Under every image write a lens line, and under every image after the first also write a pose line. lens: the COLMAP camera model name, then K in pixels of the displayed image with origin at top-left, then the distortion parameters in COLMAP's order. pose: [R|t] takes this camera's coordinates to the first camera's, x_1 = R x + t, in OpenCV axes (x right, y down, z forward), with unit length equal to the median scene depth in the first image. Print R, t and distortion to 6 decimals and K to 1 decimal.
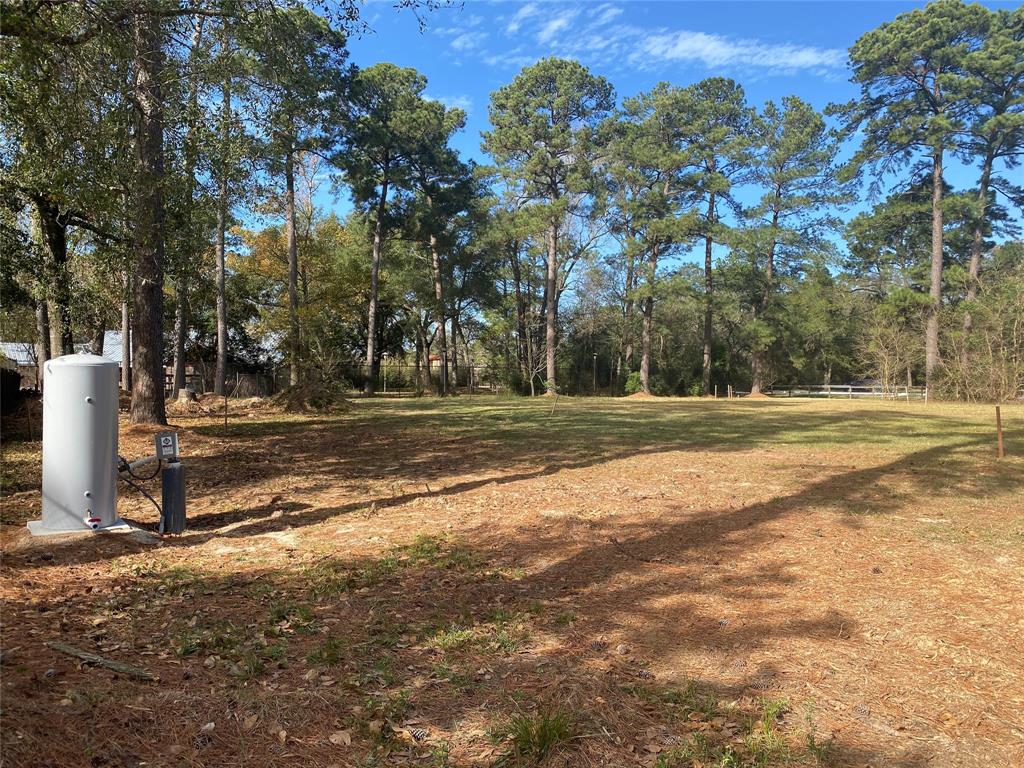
lens RADIAL K [[791.0, 0, 518.5], [0, 791.0, 400.8], [0, 0, 1]] dist [0.004377, -0.012644]
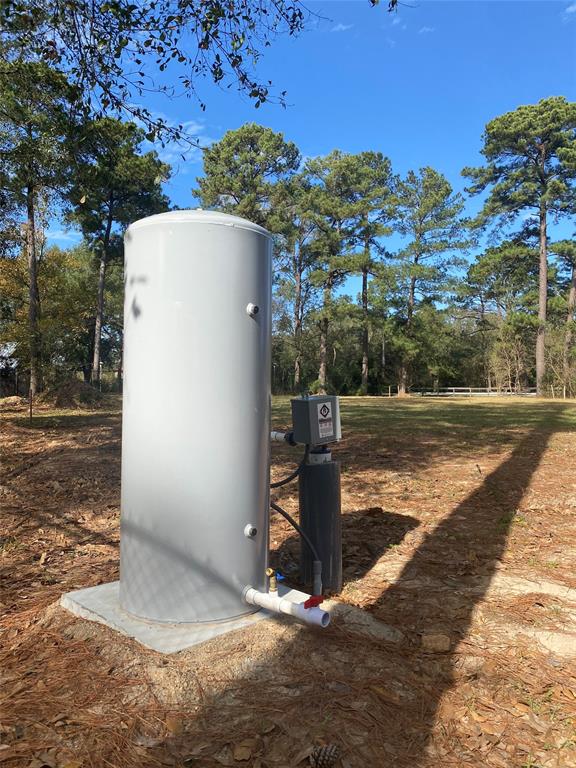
lens RADIAL K [[593.2, 0, 288.0], [0, 593.2, 384.0], [0, 0, 1]] dist [0.004377, -0.012644]
pose [[0.982900, -0.003980, 0.184098, -0.076995], [0.010182, 0.999412, -0.032756, 0.006426], [-0.183860, 0.034070, 0.982362, 0.089204]]
